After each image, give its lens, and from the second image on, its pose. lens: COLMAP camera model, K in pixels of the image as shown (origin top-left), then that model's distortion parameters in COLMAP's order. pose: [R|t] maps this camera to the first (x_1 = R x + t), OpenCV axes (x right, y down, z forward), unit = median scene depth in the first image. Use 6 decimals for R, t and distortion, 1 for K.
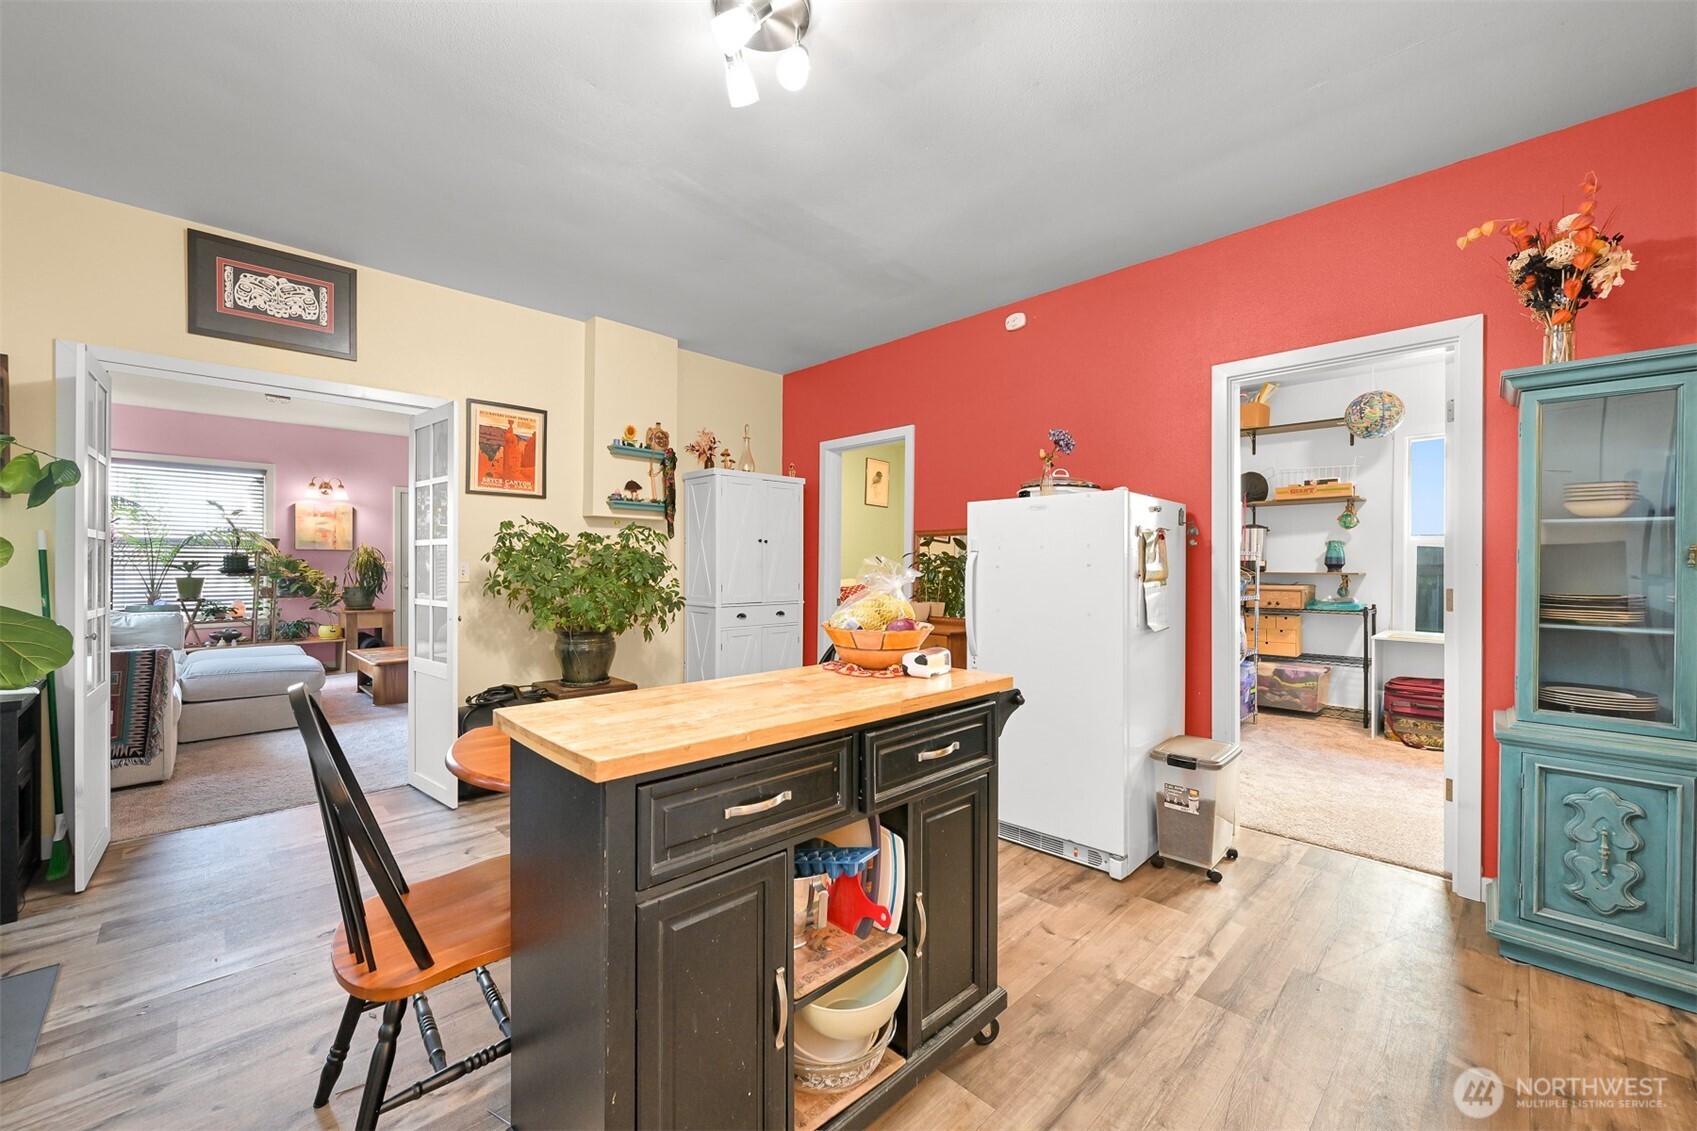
lens RADIAL K [[671.3, 0, 854.3], [0, 671.3, 567.2], [0, 0, 1]] dist [-0.000735, 0.000072]
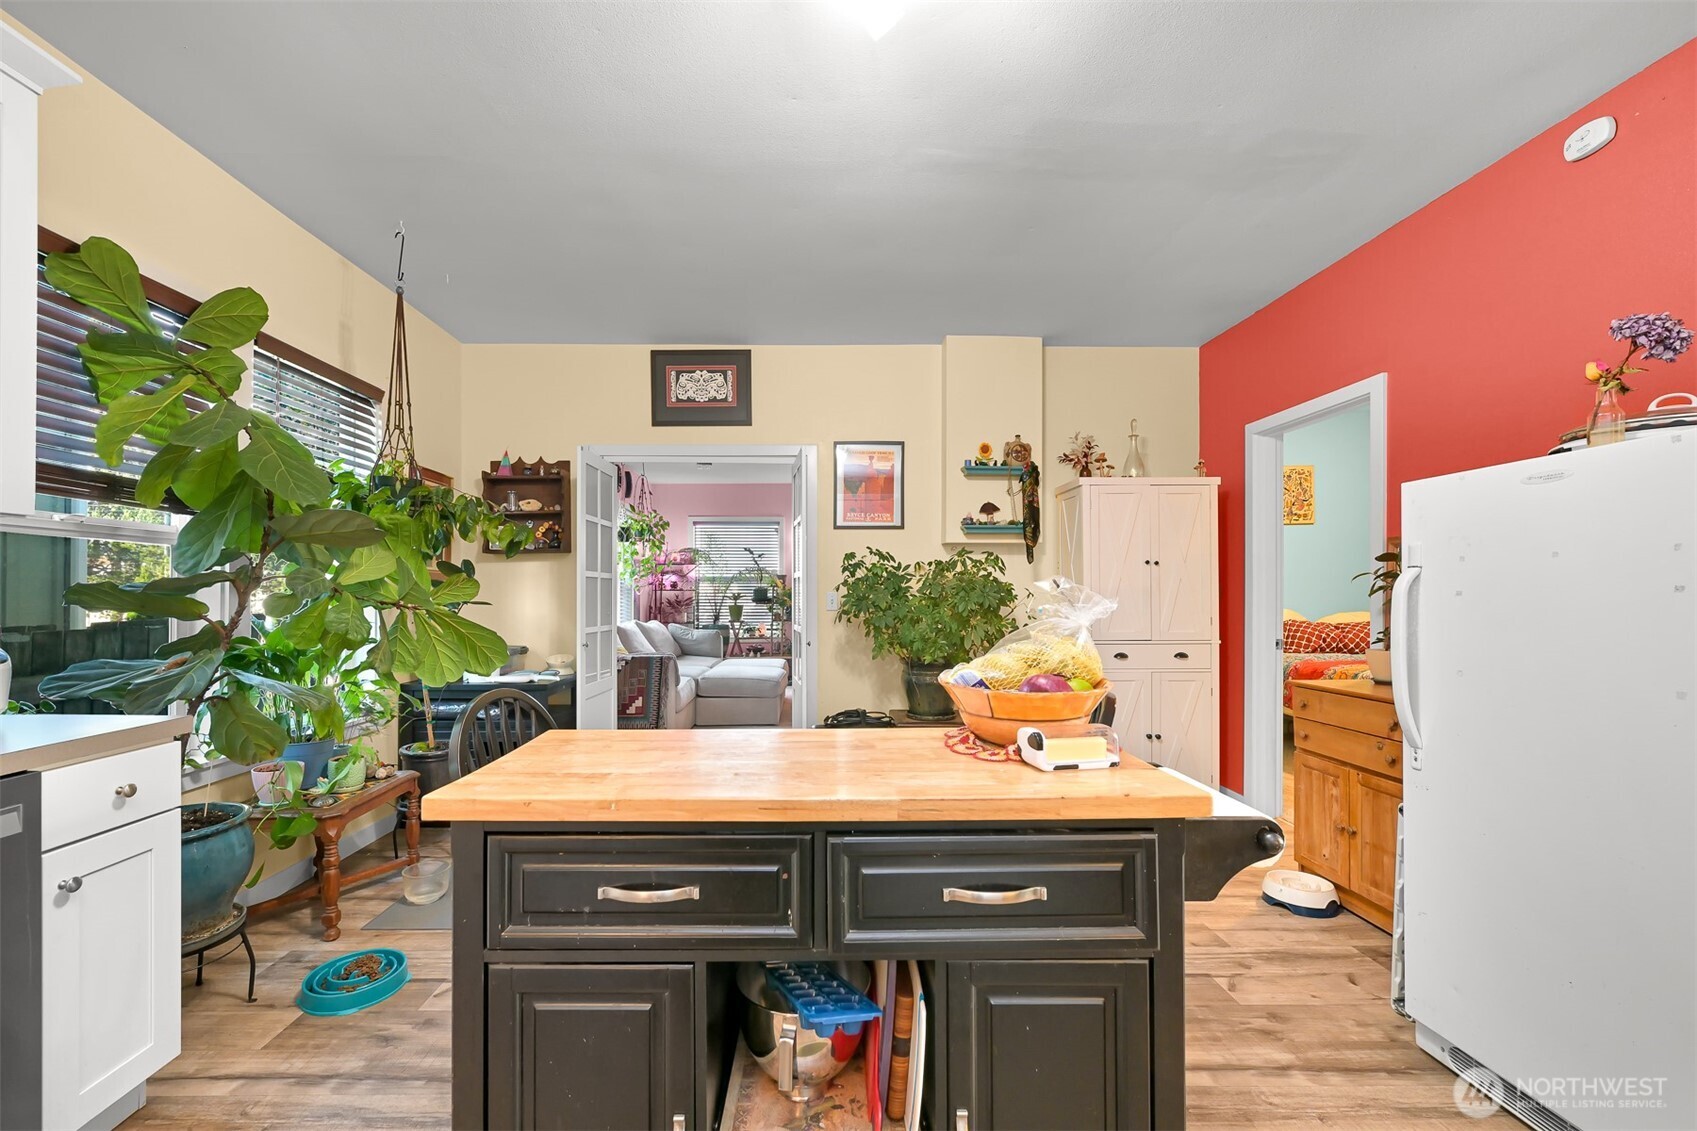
lens RADIAL K [[692.2, 0, 808.6], [0, 692.2, 590.9], [0, 0, 1]] dist [-0.000297, -0.000061]
pose [[0.718199, -0.008611, -0.695785, 0.141693], [0.002791, 0.999951, -0.009494, 0.000880], [0.695832, 0.004876, 0.718188, 0.135410]]
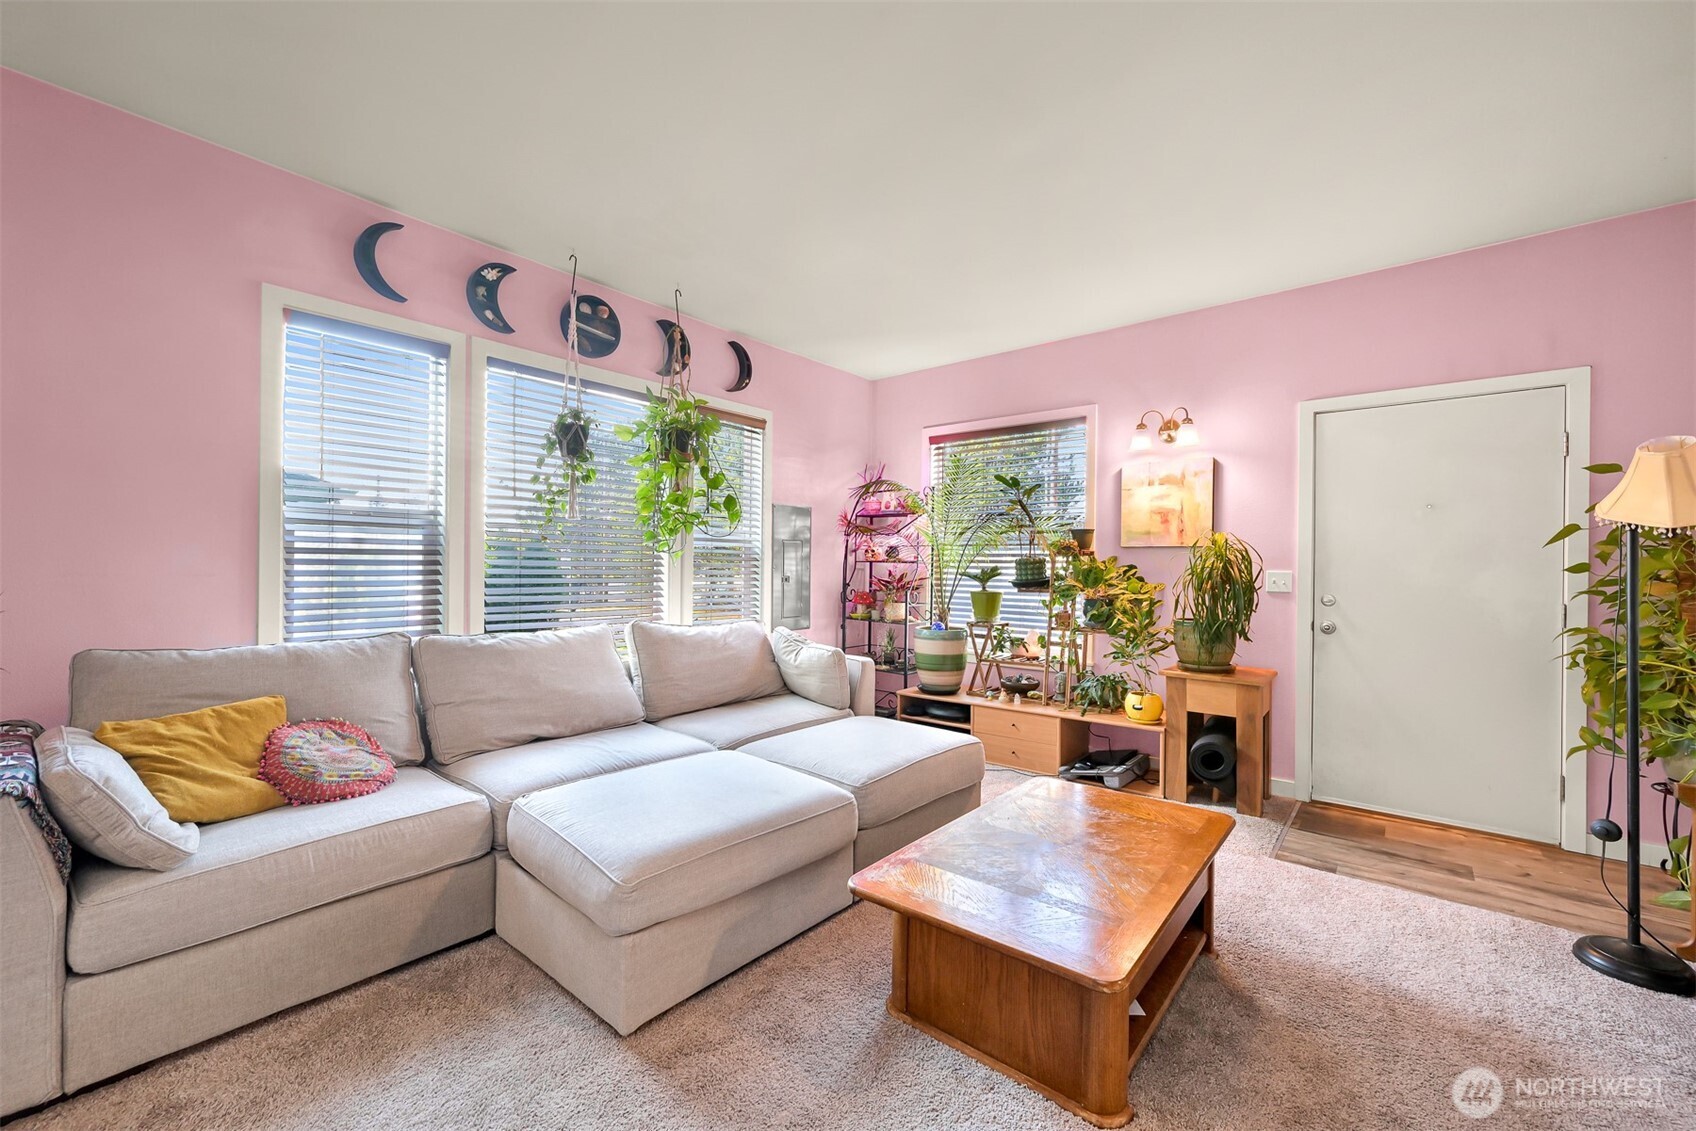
lens RADIAL K [[670.9, 0, 853.8], [0, 670.9, 567.2], [0, 0, 1]] dist [-0.000735, 0.000072]
pose [[0.089106, -0.002555, -0.996019, -0.477262], [-0.014664, 0.999885, -0.003877, -0.007205], [0.995914, 0.014951, 0.089058, 1.188592]]
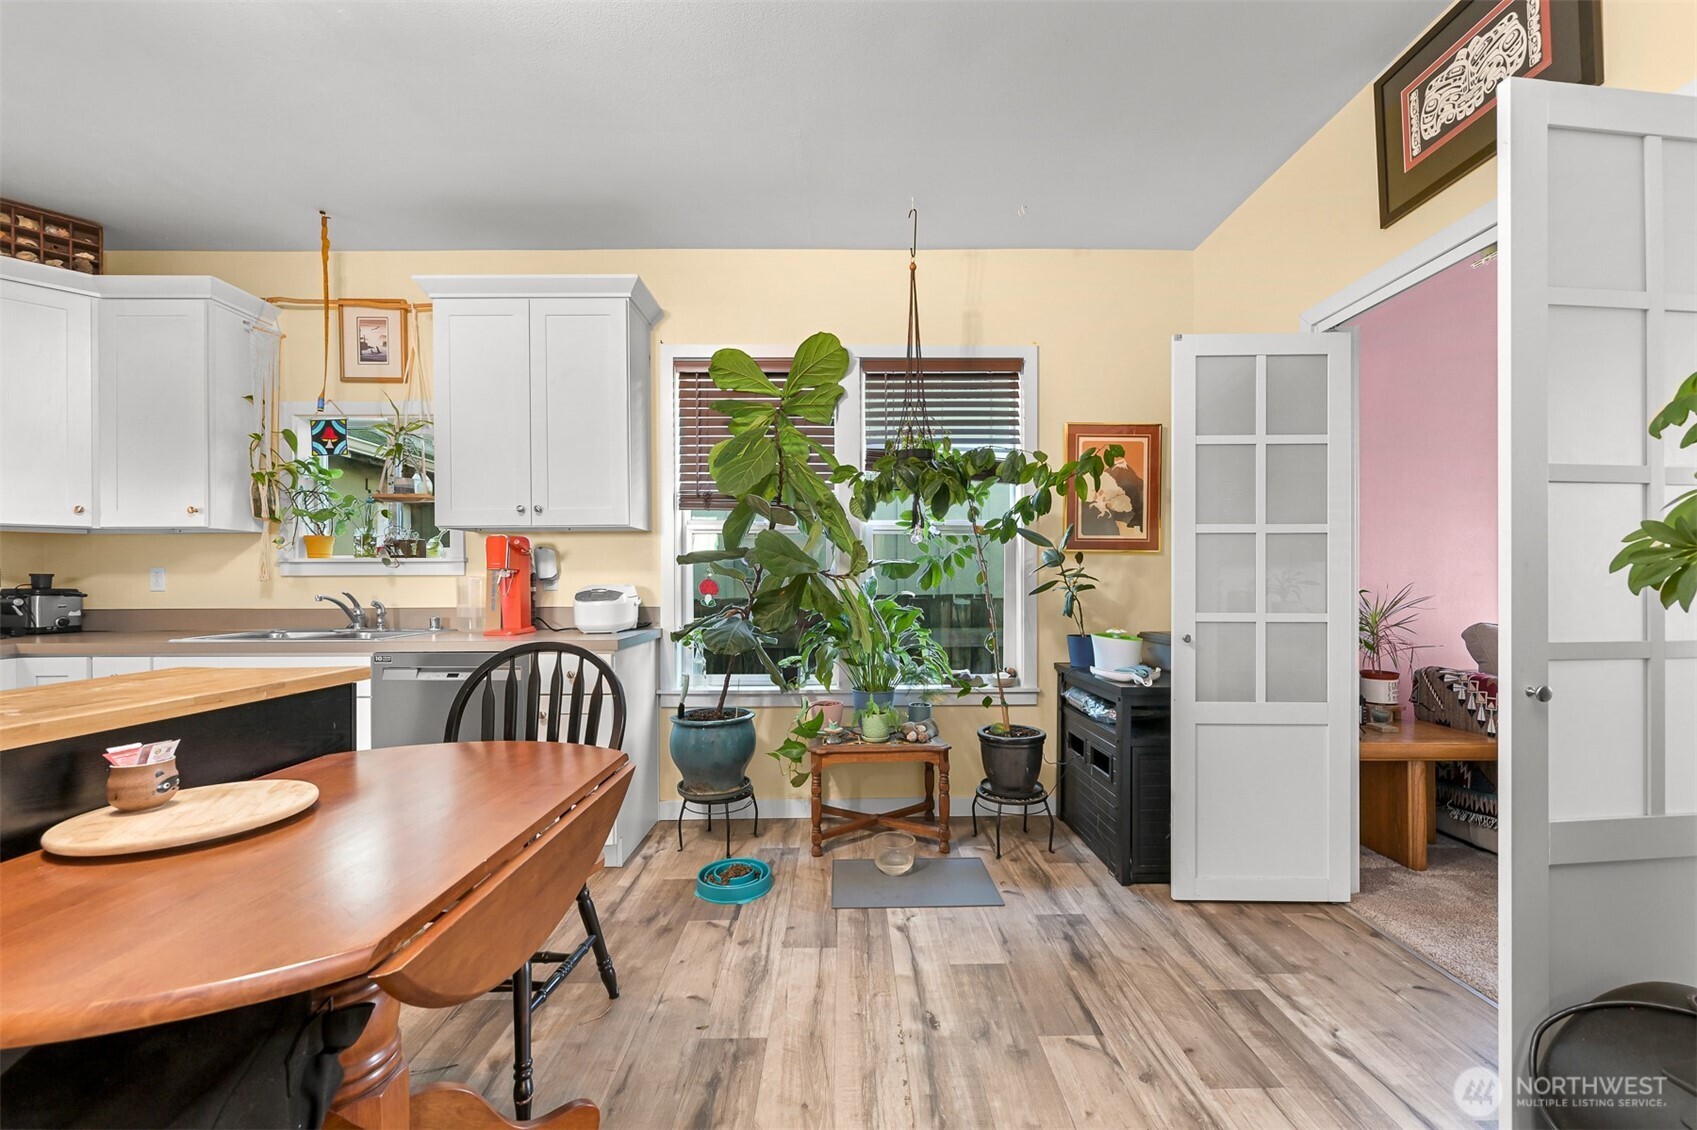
lens RADIAL K [[675.9, 0, 853.5], [0, 675.9, 583.9], [0, 0, 1]] dist [-0.001254, 0.000009]
pose [[-0.689093, -0.002933, -0.724667, -0.066090], [-0.001904, 0.999996, -0.002237, 0.015618], [0.724671, -0.000162, -0.689096, 0.706008]]
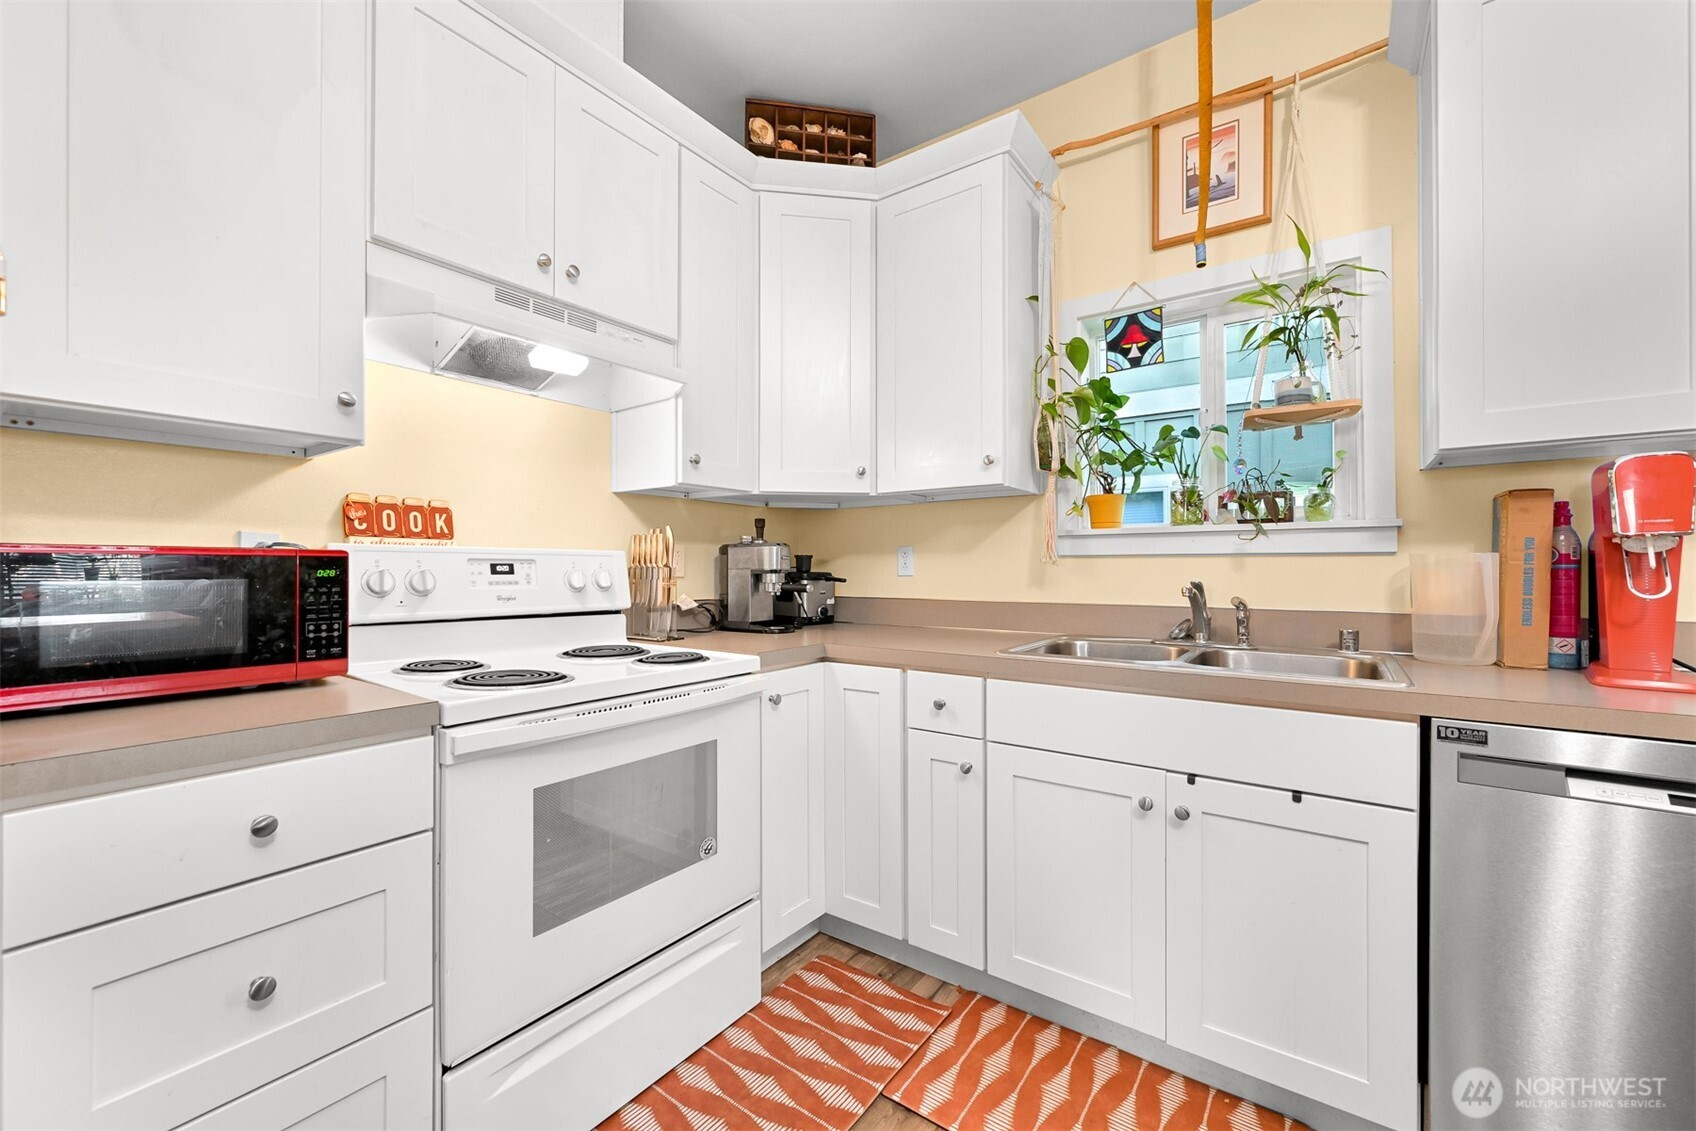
lens RADIAL K [[679.5, 0, 850.5], [0, 679.5, 566.7], [0, 0, 1]] dist [-0.001115, 0.000018]
pose [[-0.985296, -0.008096, -0.170664, 0.064351], [-0.007677, 0.999966, -0.003113, 0.017460], [0.170683, -0.001757, -0.985324, 0.247597]]
